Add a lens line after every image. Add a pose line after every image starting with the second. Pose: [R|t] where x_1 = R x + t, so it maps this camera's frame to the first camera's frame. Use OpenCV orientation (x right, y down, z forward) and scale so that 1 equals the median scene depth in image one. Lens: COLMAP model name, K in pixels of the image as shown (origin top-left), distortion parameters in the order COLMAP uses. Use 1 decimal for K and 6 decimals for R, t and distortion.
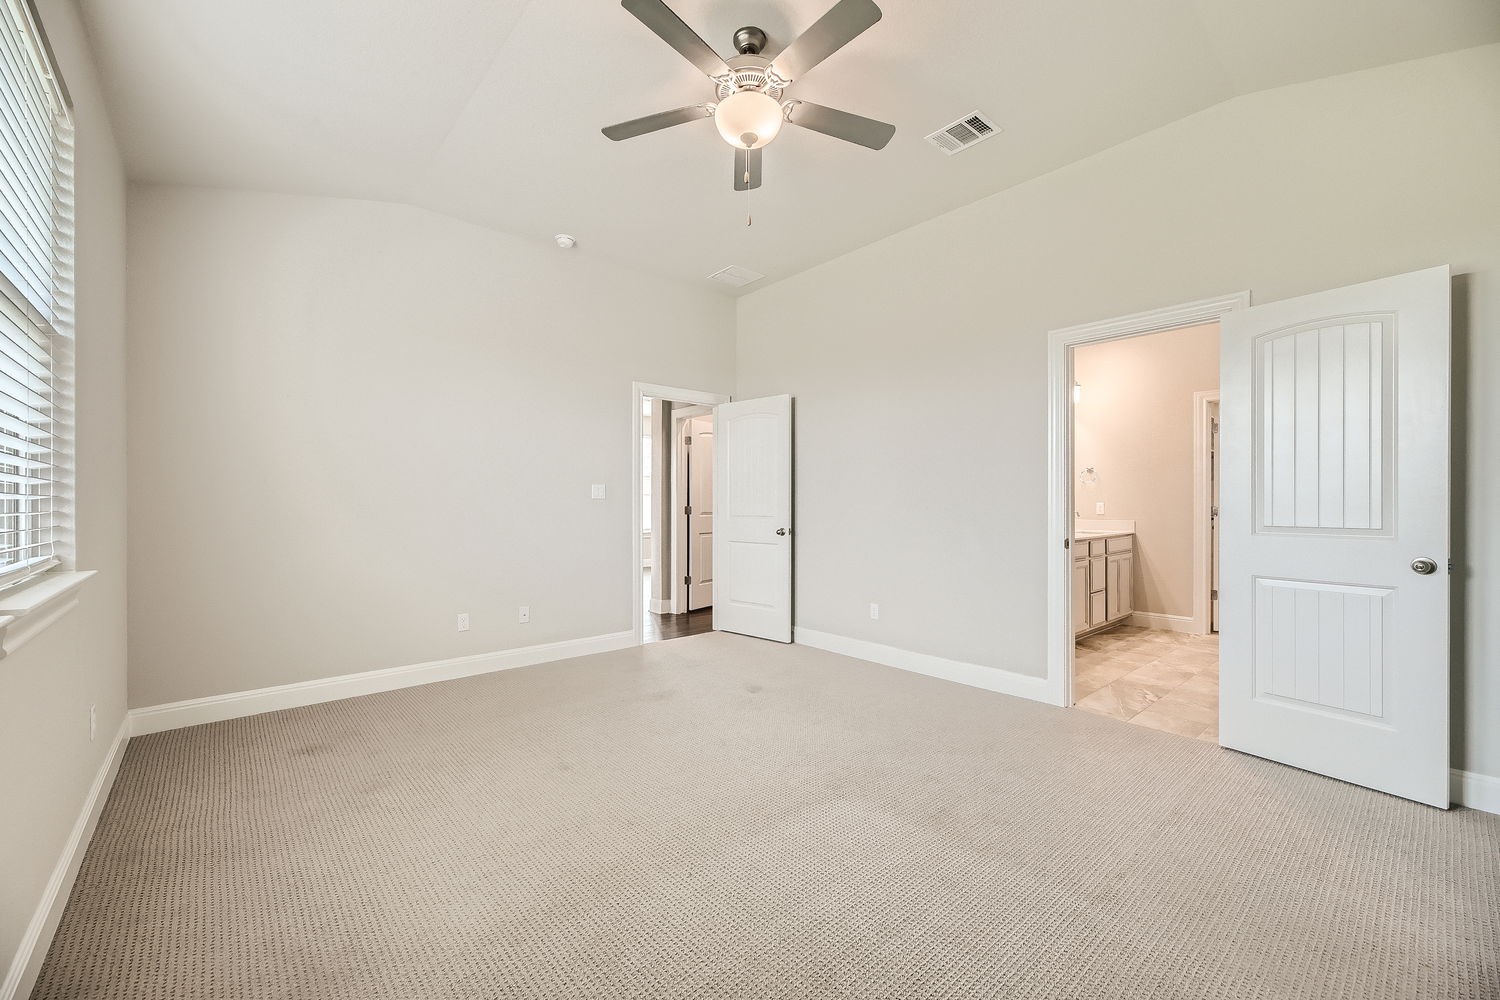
lens RADIAL K [[608.8, 0, 742.1], [0, 608.8, 499.5], [0, 0, 1]] dist [0.002129, 0.001405]
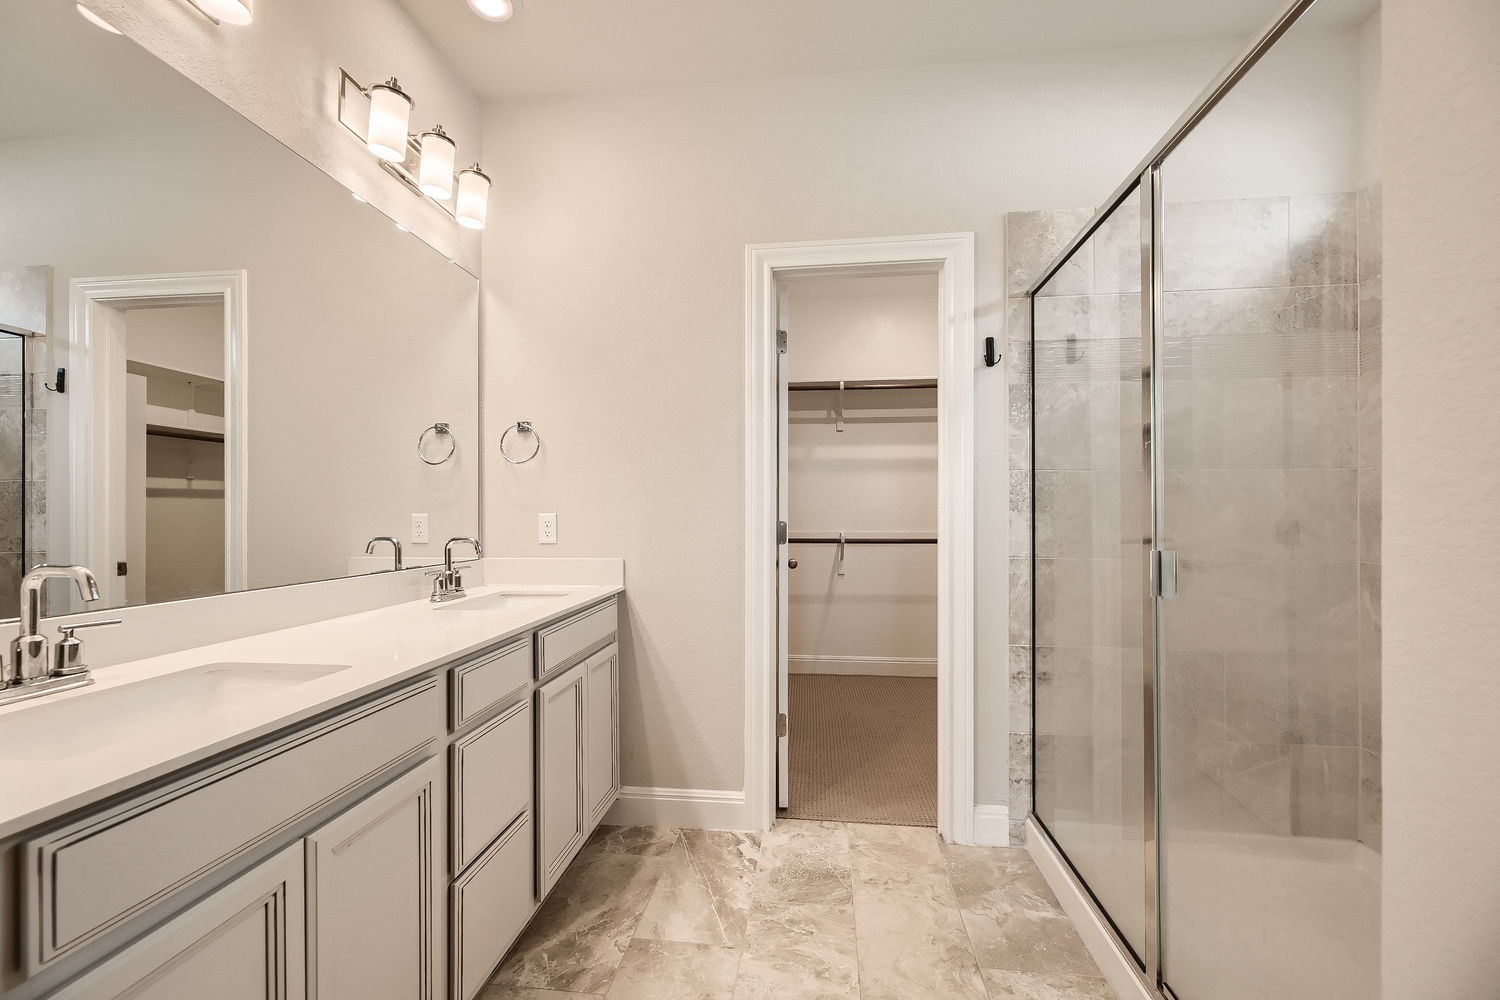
lens RADIAL K [[608.8, 0, 748.2], [0, 608.8, 508.9], [0, 0, 1]] dist [0.002129, 0.001405]
pose [[0.743114, 0.003511, 0.669156, 0.452291], [0.000973, 0.999980, -0.006327, 0.005326], [-0.669164, 0.005353, 0.743095, 0.672003]]
